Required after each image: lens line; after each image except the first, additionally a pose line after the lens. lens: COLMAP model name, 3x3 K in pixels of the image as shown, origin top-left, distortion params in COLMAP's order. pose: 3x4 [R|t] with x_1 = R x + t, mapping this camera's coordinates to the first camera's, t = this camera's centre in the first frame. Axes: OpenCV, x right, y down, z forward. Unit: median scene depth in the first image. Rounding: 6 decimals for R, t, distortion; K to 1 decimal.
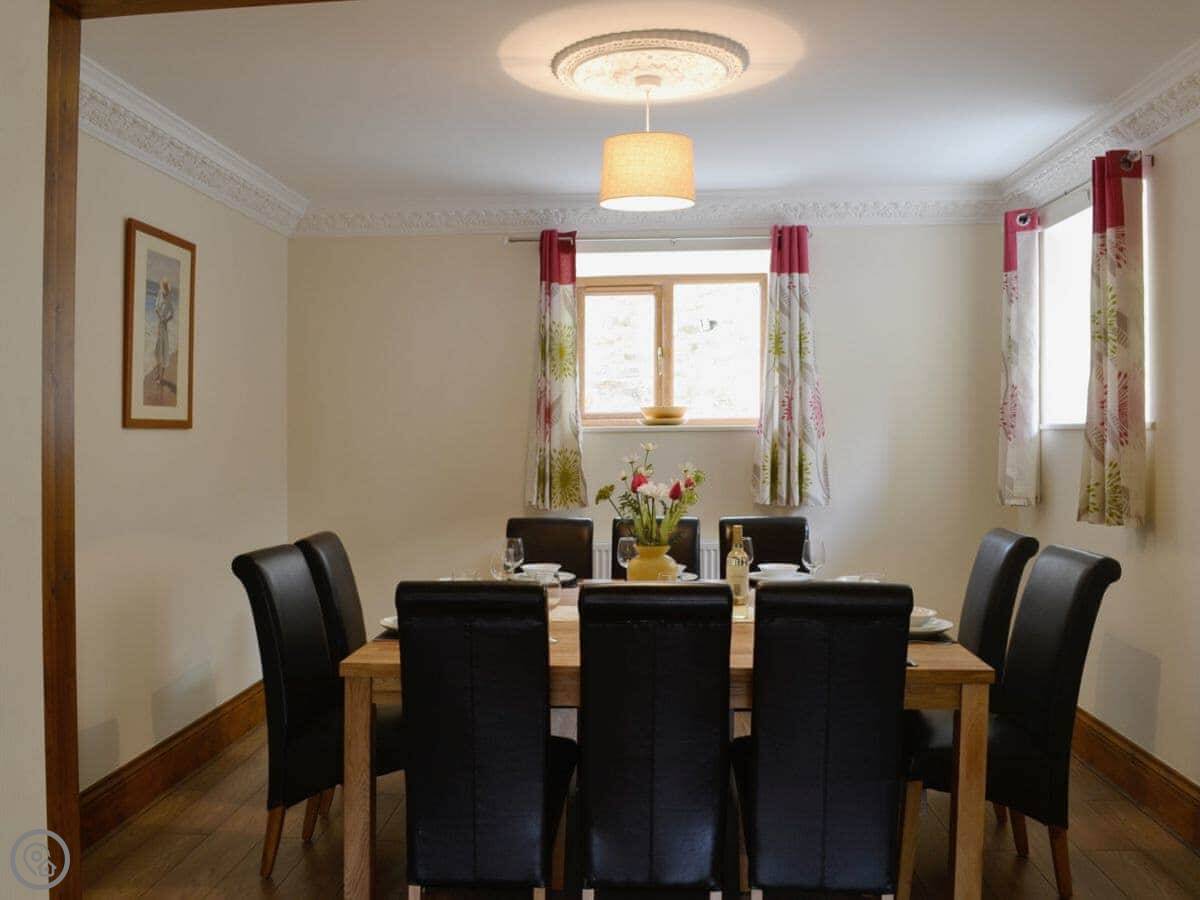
lens RADIAL K [[1086.7, 0, 600.0], [0, 1086.7, 450.0], [0, 0, 1]] dist [-0.009201, -0.001695]
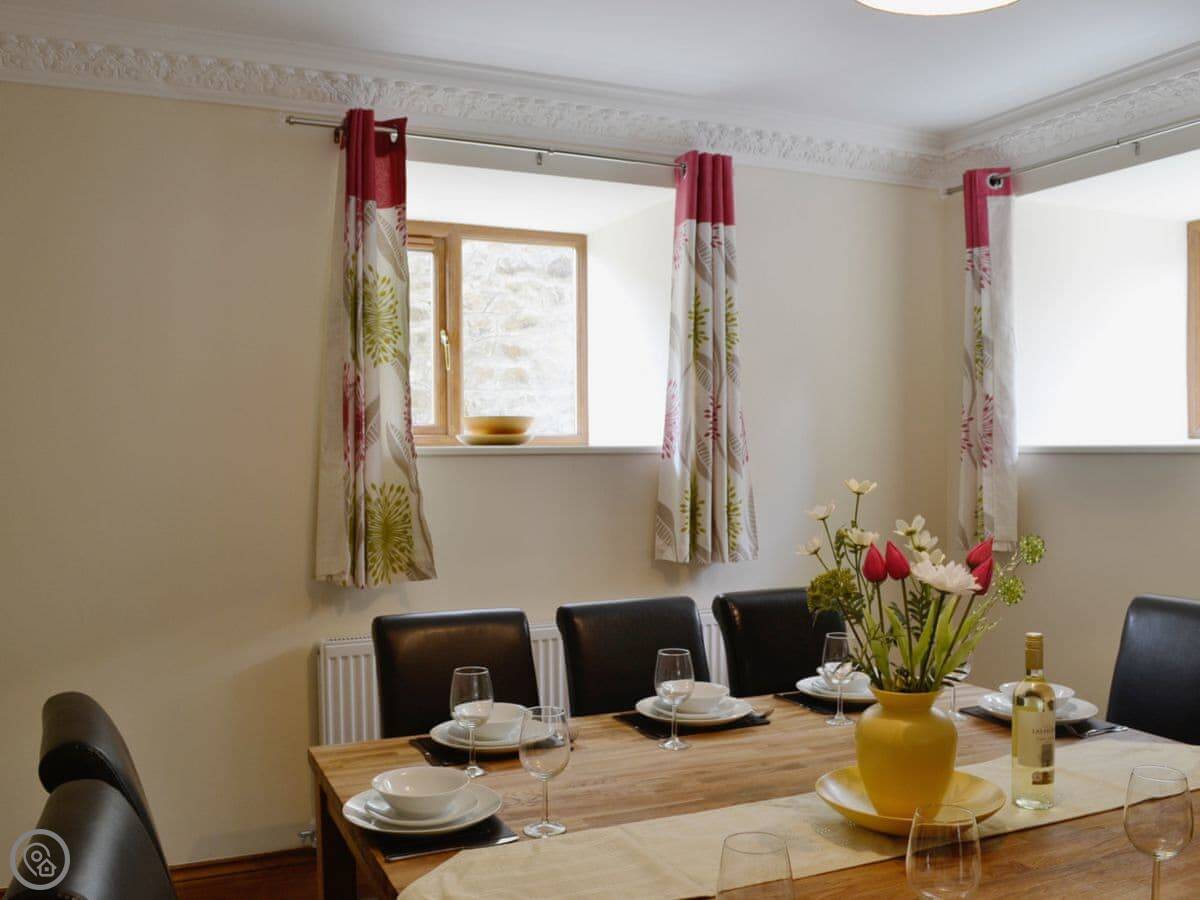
lens RADIAL K [[1092.7, 0, 600.1], [0, 1092.7, 499.4], [0, 0, 1]] dist [-0.050807, 0.000071]
pose [[0.885725, -0.016741, 0.463909, -0.208423], [0.006648, 0.999704, 0.023384, -0.005512], [-0.464163, -0.017628, 0.885574, 0.422635]]
